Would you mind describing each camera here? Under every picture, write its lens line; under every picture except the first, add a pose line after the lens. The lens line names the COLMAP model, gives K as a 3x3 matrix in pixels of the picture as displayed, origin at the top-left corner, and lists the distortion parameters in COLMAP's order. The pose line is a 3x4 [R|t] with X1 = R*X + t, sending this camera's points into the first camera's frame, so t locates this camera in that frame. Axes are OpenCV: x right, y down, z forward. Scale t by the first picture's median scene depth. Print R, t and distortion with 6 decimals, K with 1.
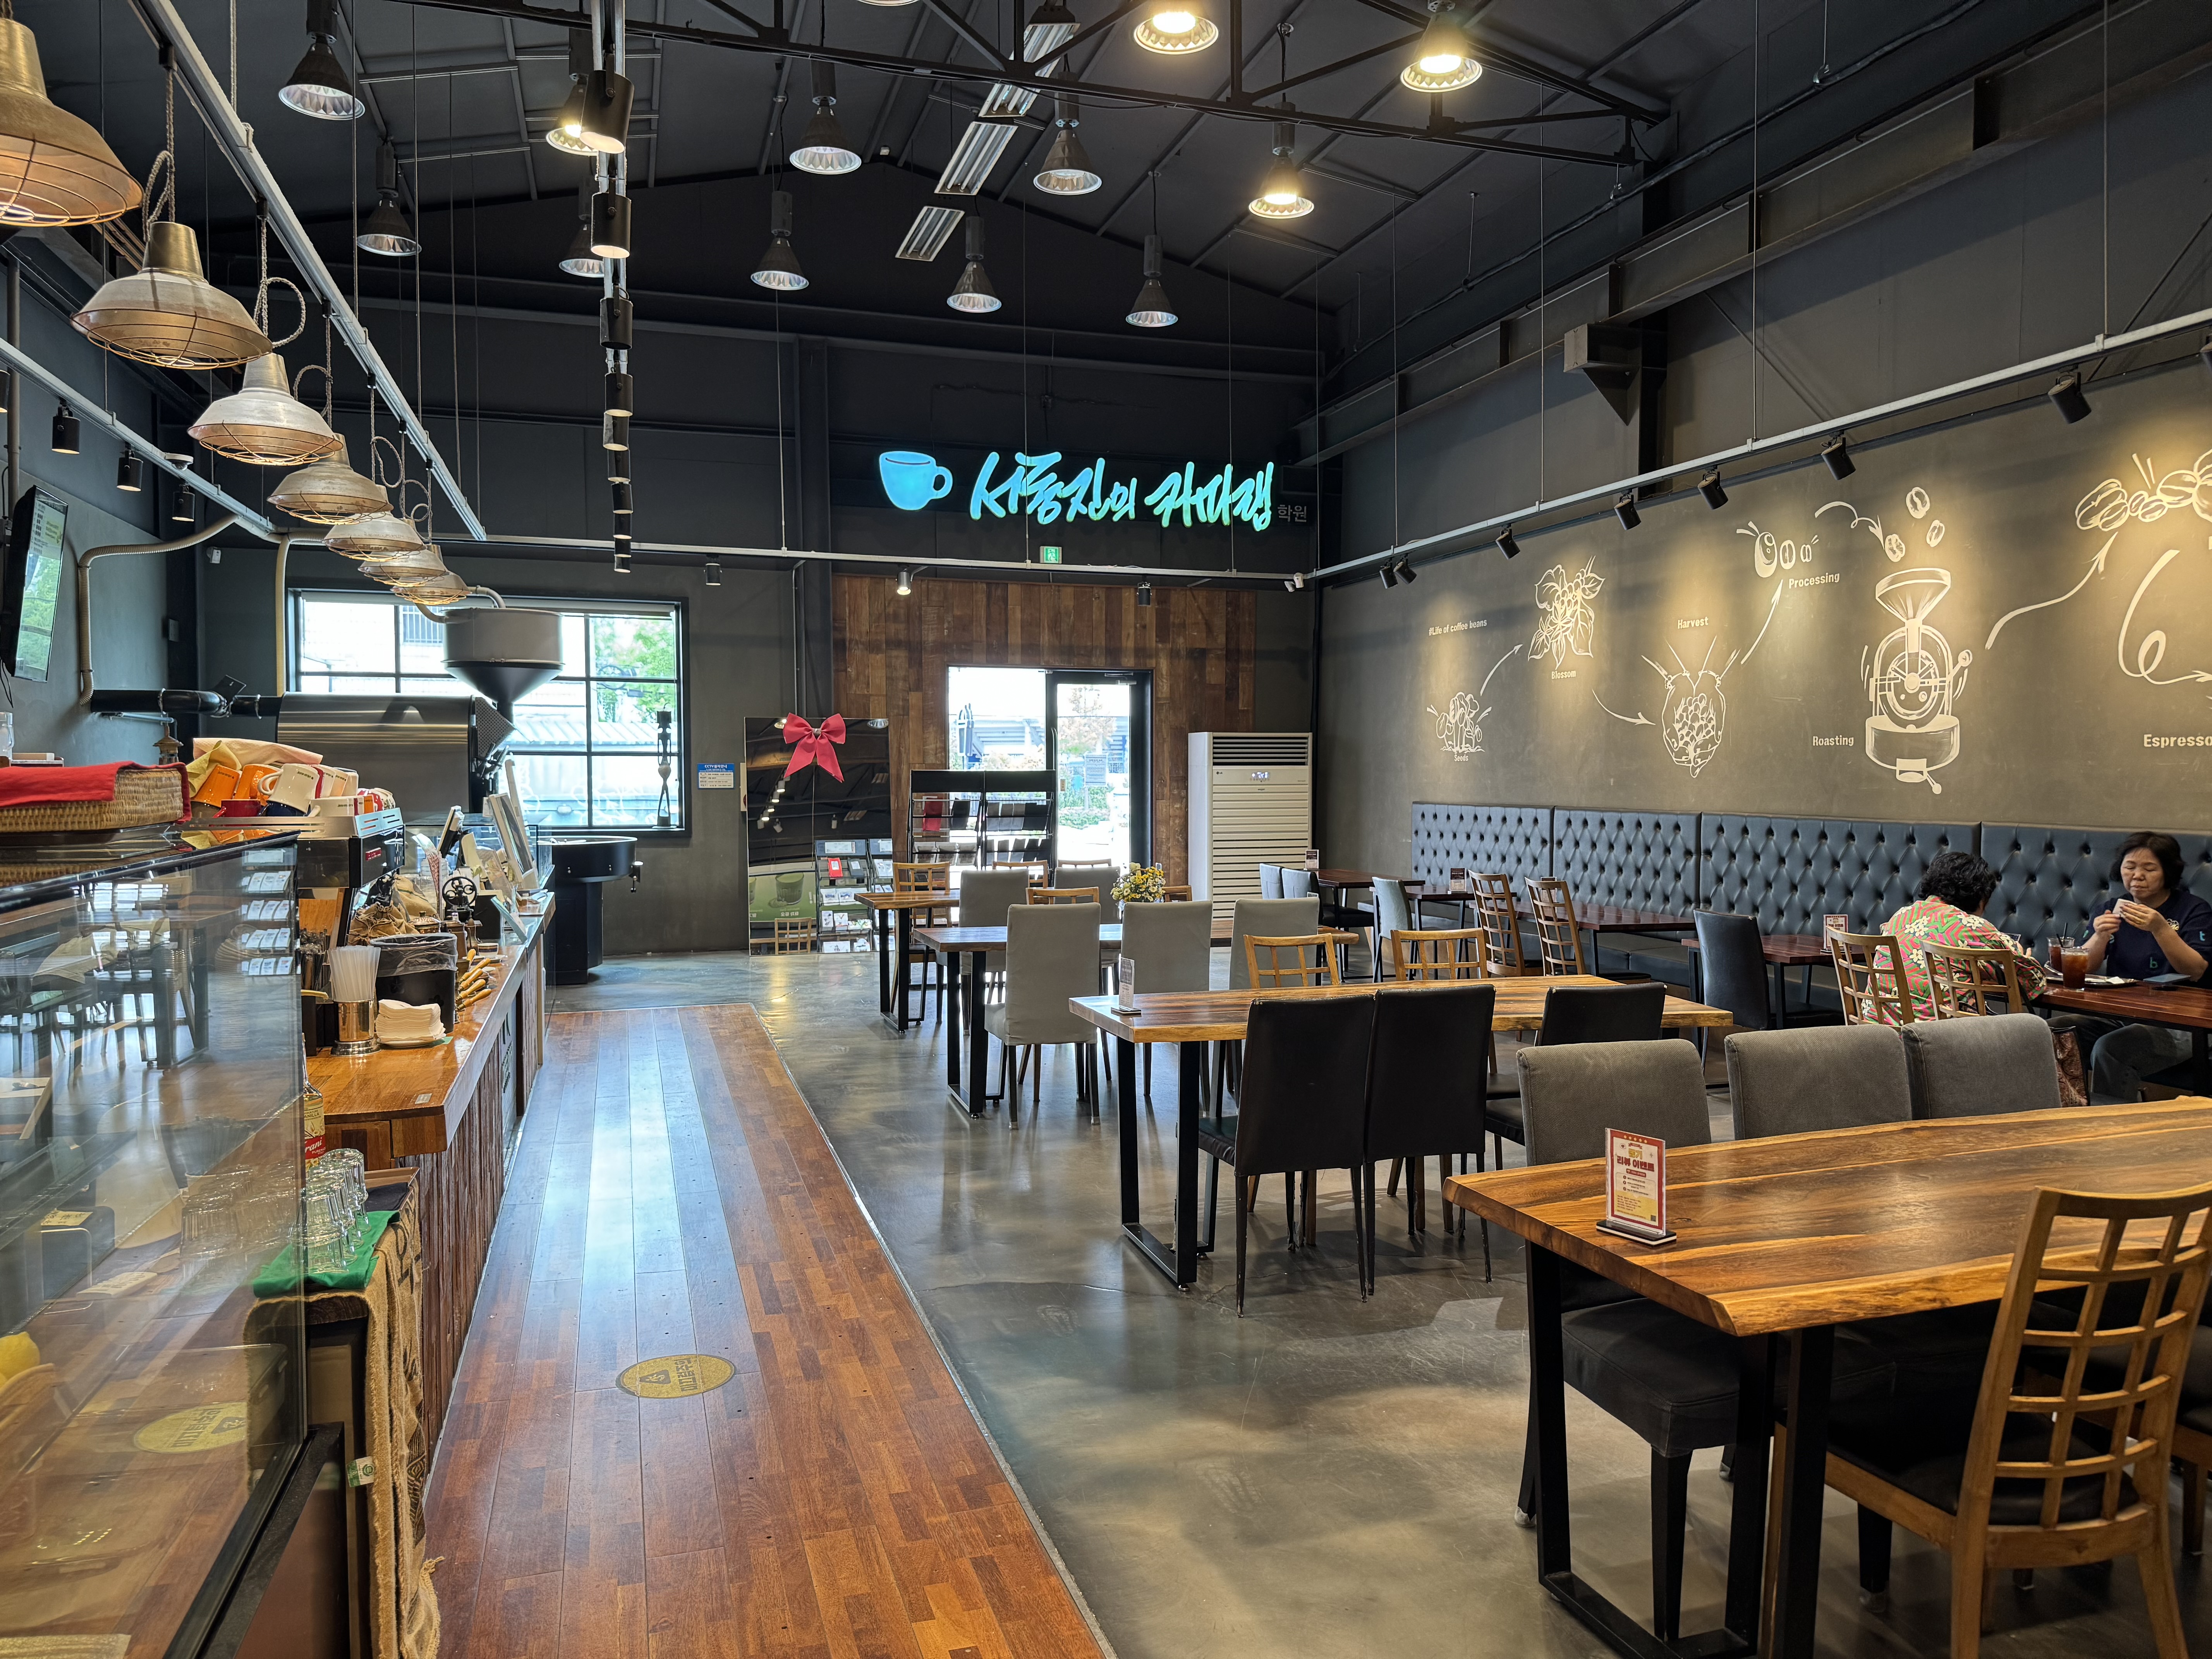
lens RADIAL K [[1532.6, 0, 1154.1], [0, 1532.6, 832.8], [0, 0, 1]] dist [0.091263, -0.114234]
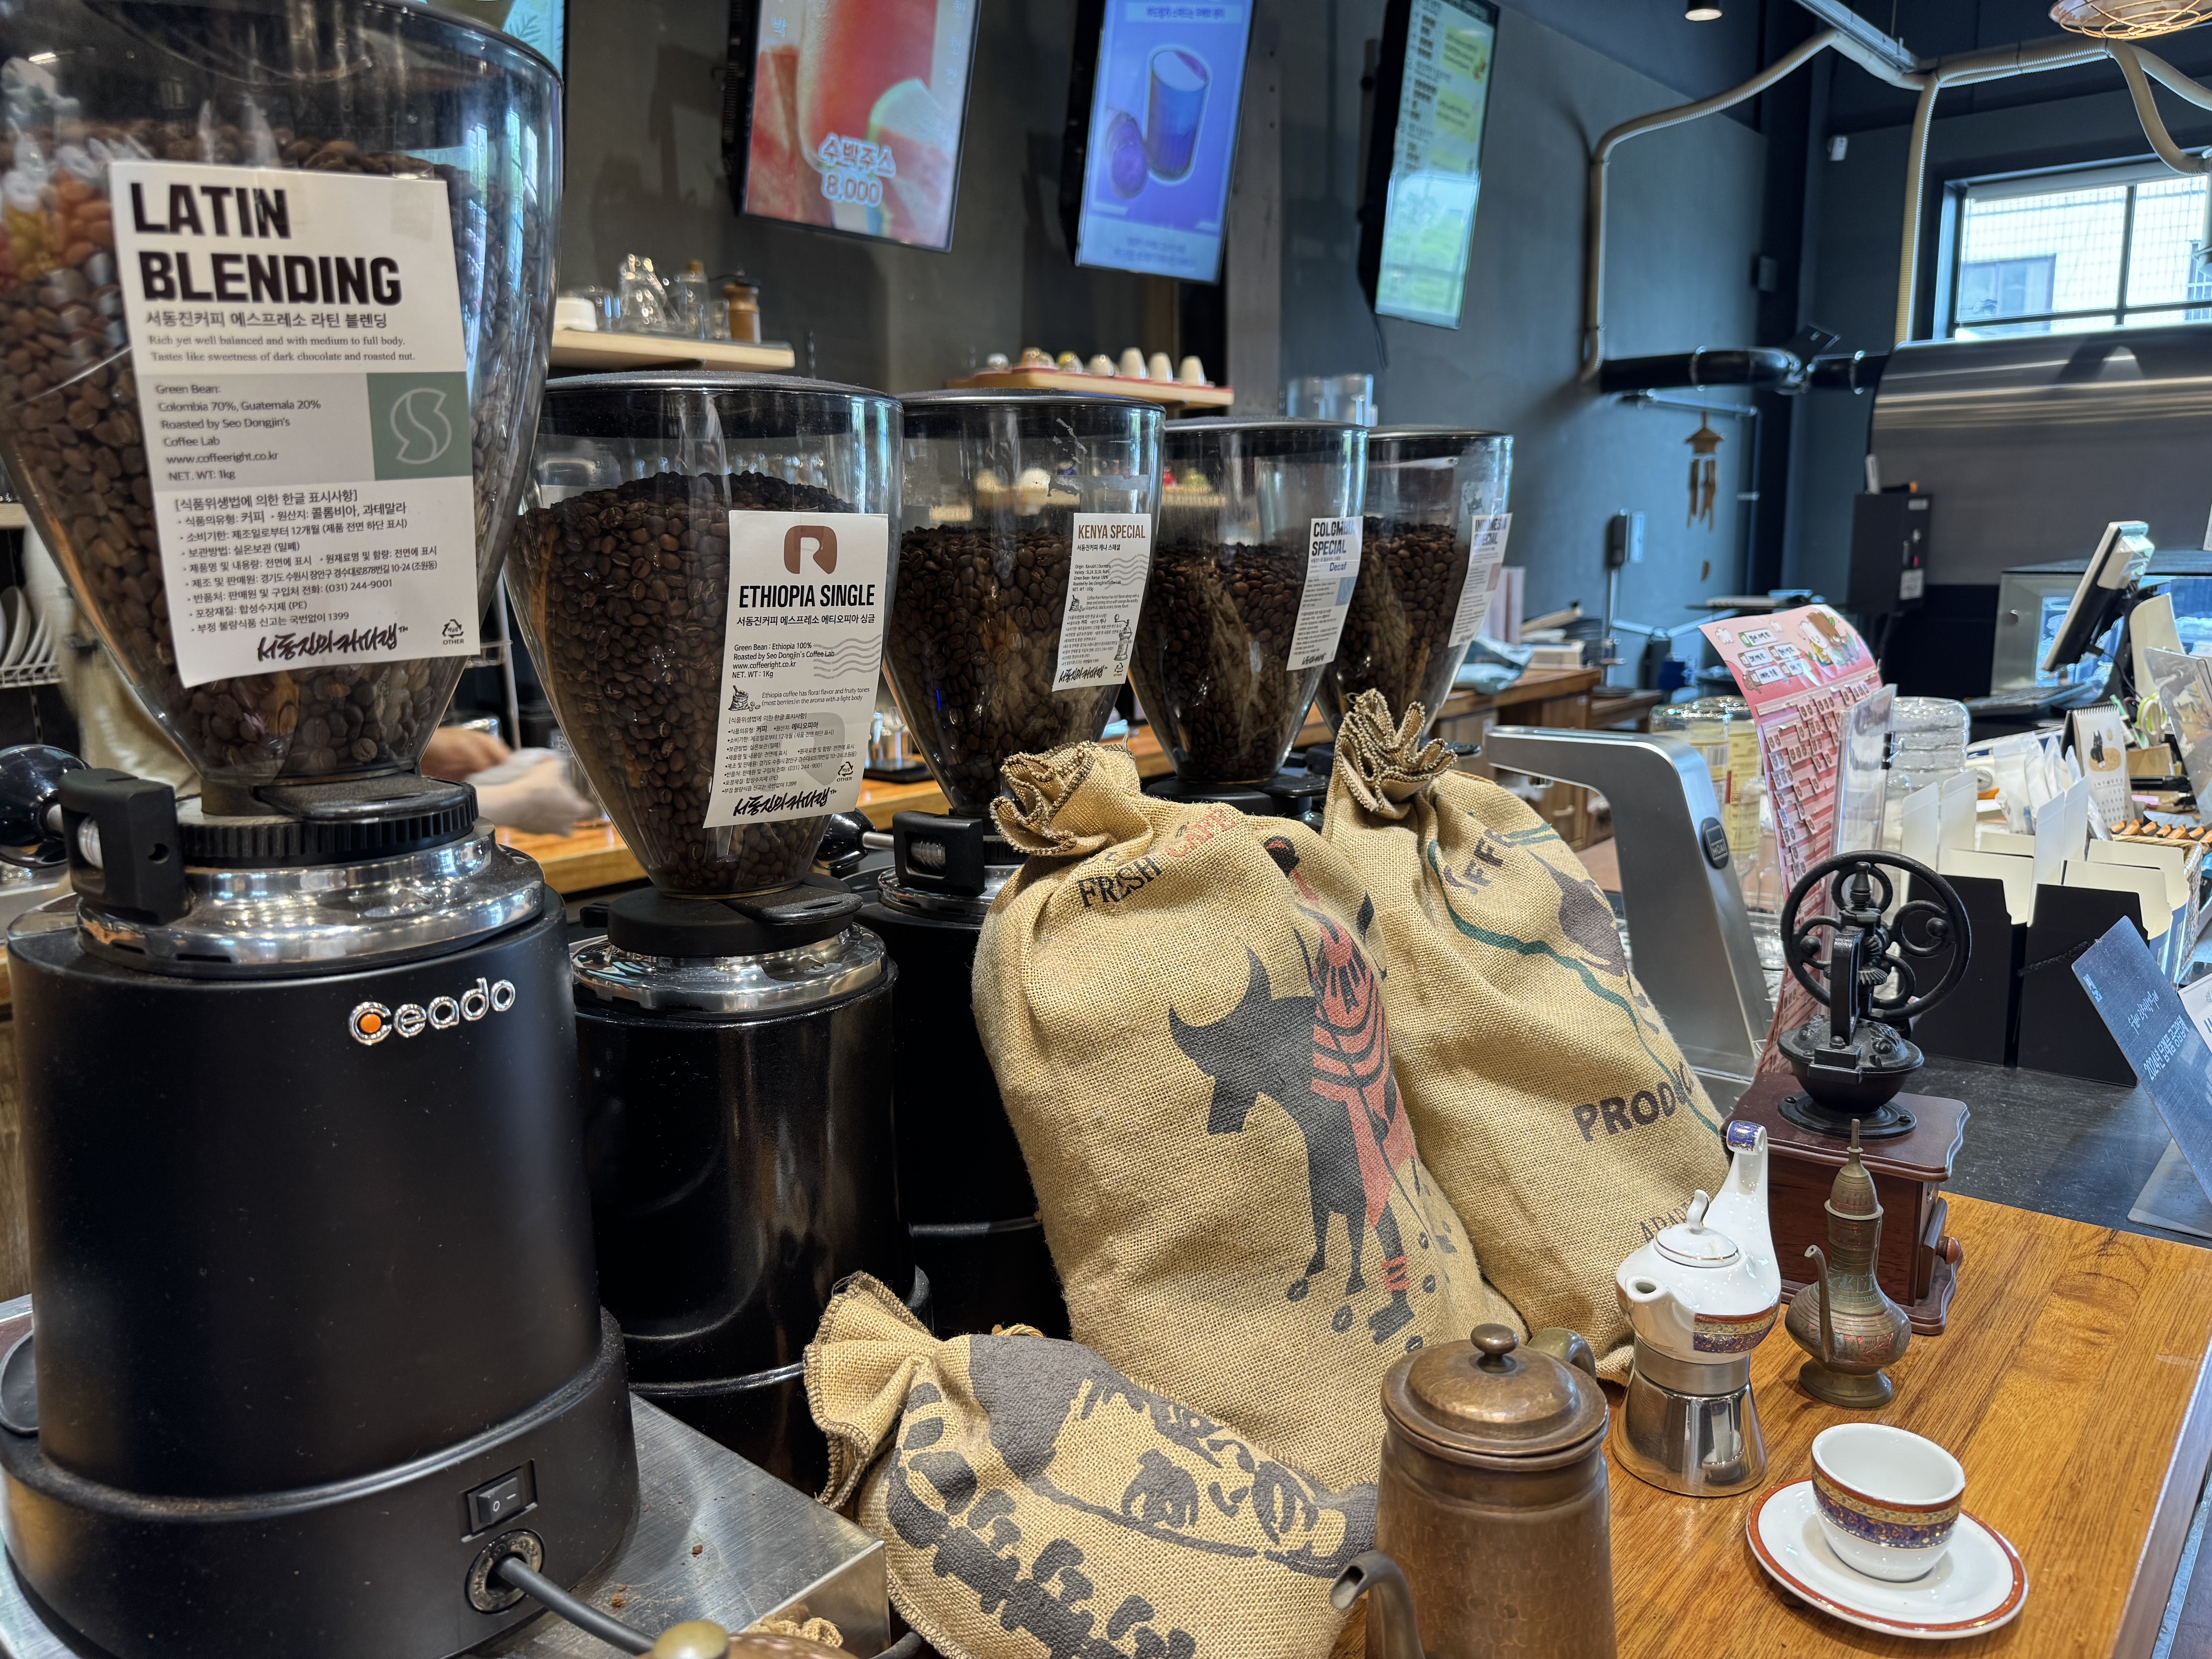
lens RADIAL K [[1606.9, 0, 1104.4], [0, 1606.9, 764.3], [0, 0, 1]] dist [-0.002484, -0.001301]
pose [[0.502029, 0.119790, -0.856514, -0.129323], [-0.026826, 0.992041, 0.123021, -0.000147], [0.864434, -0.038784, 0.501247, 0.324473]]
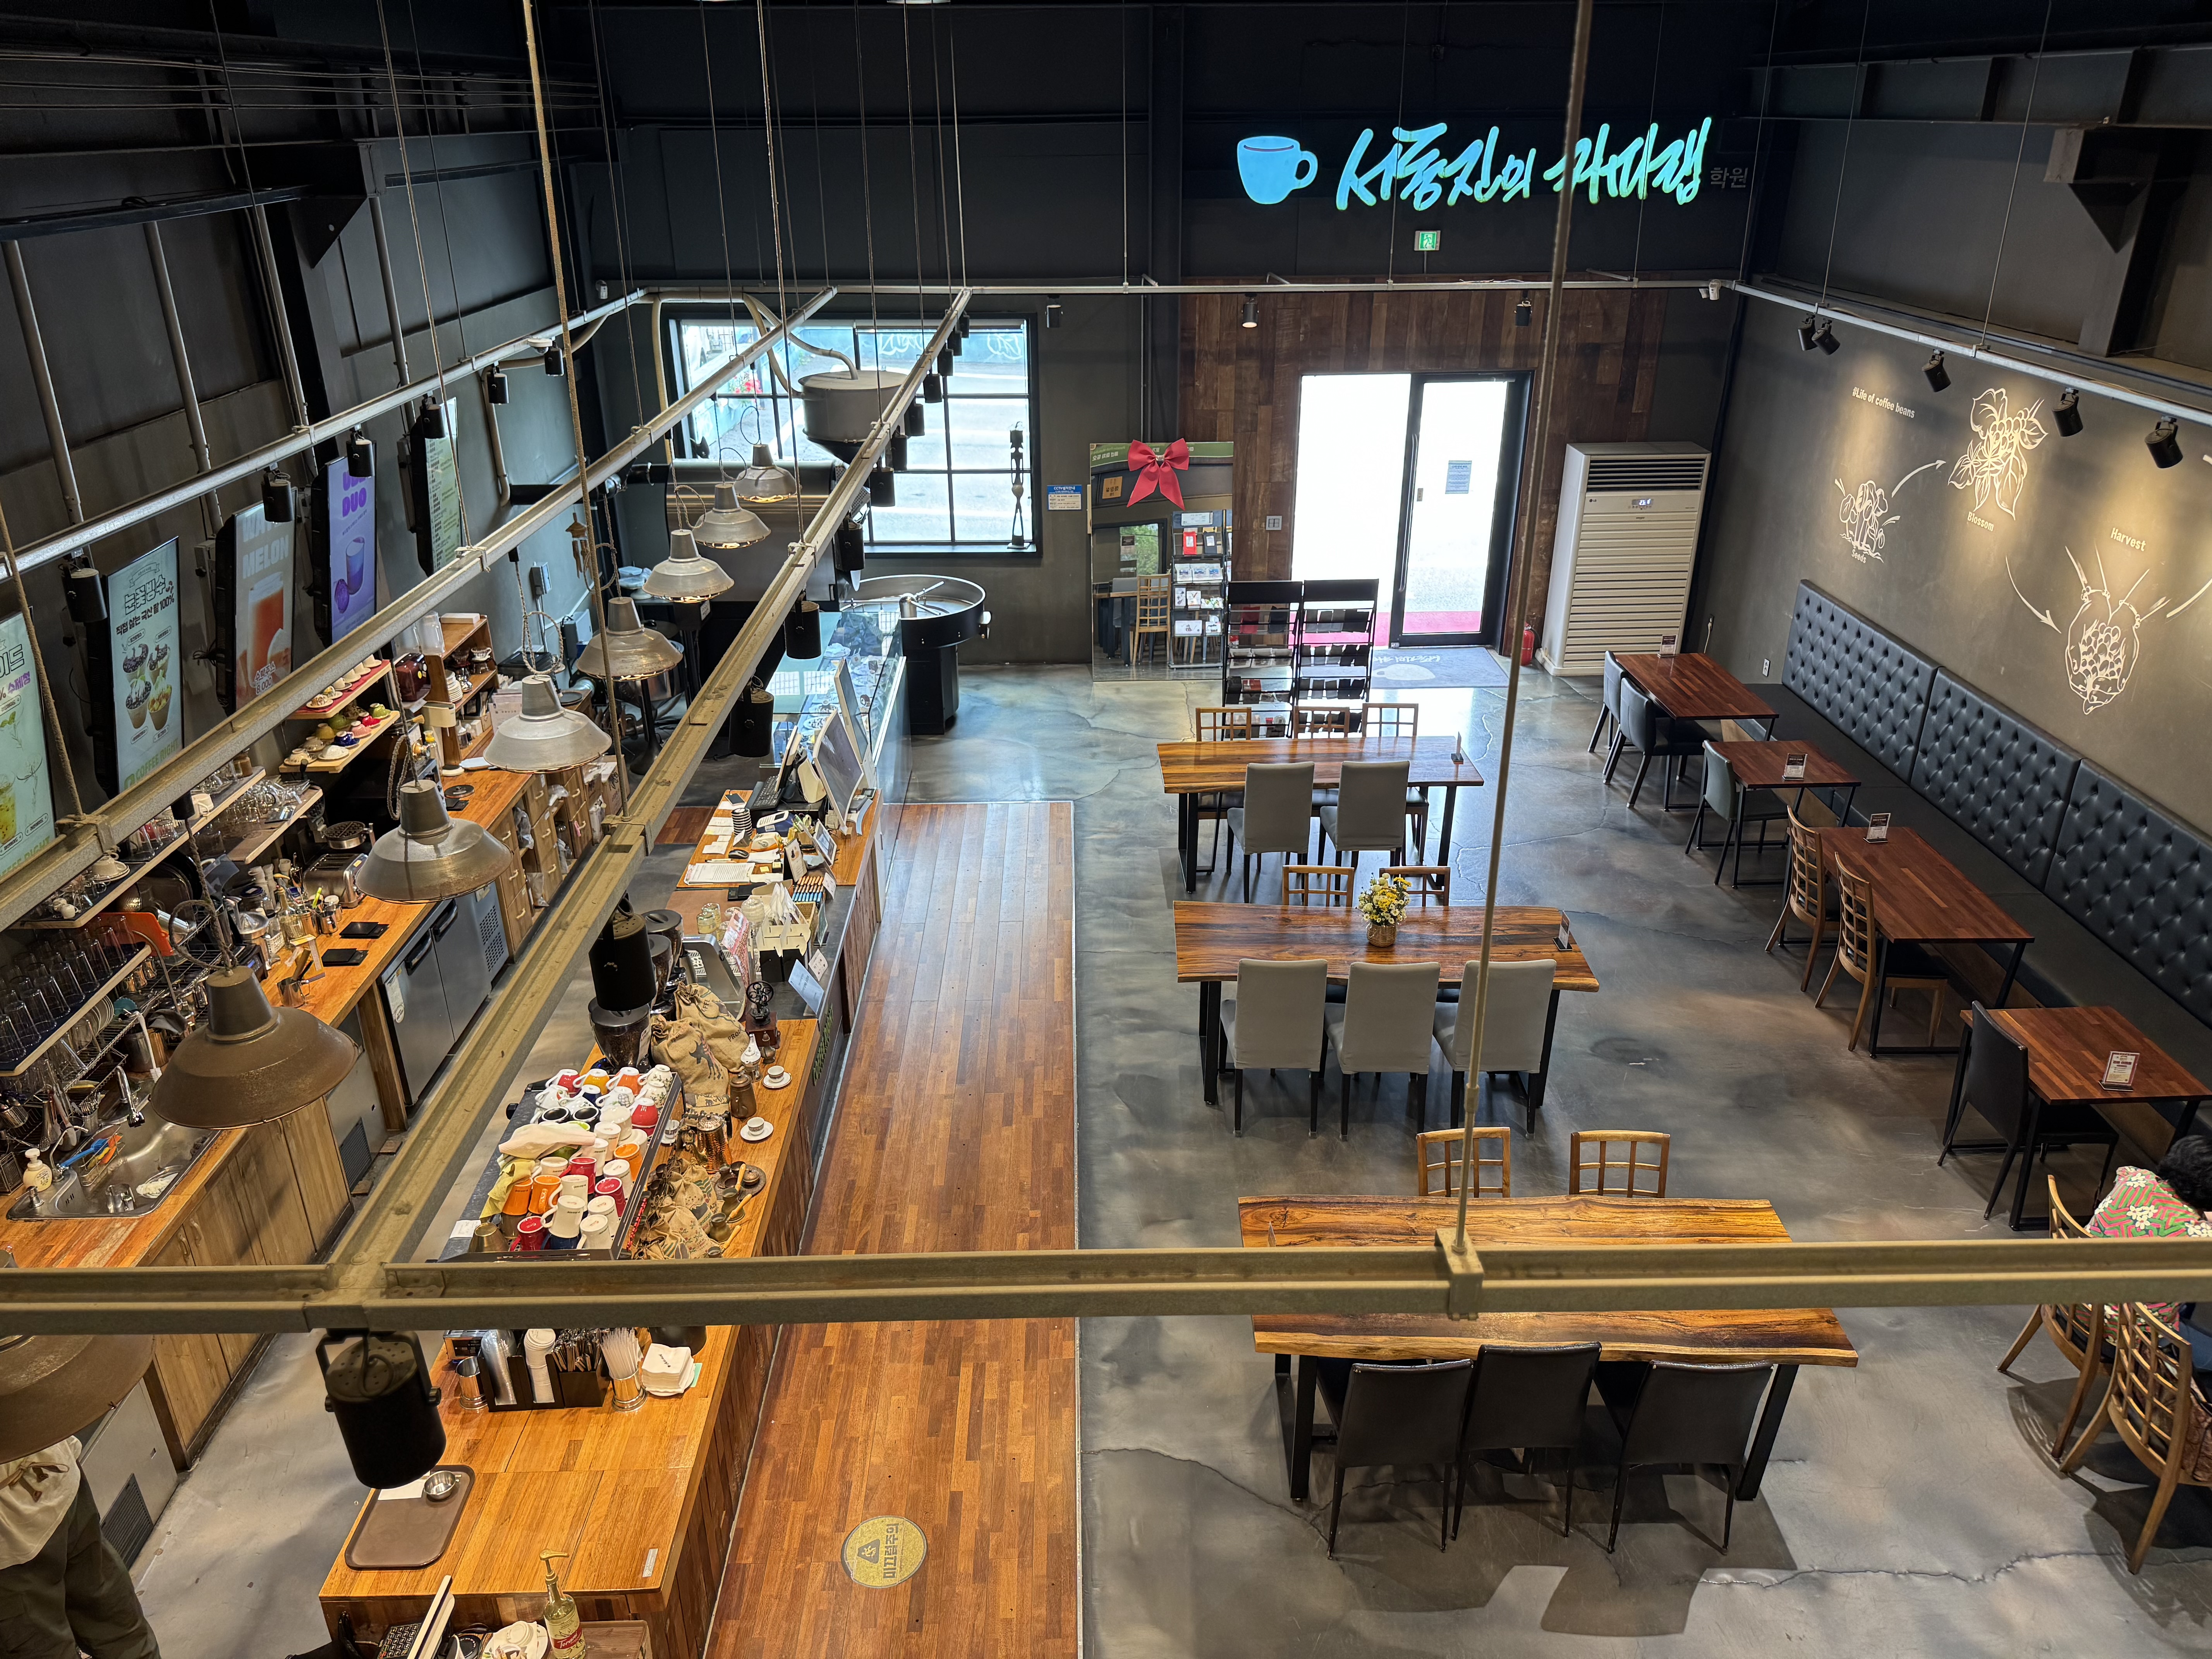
lens RADIAL K [[1566.0, 0, 1101.8], [0, 1566.0, 875.8], [0, 0, 1]] dist [-0.030168, -0.000116]
pose [[0.951786, 0.131470, -0.277163, 0.052147], [-0.009322, 0.915486, 0.402242, -0.209650], [0.306622, -0.380264, 0.872572, 0.022553]]
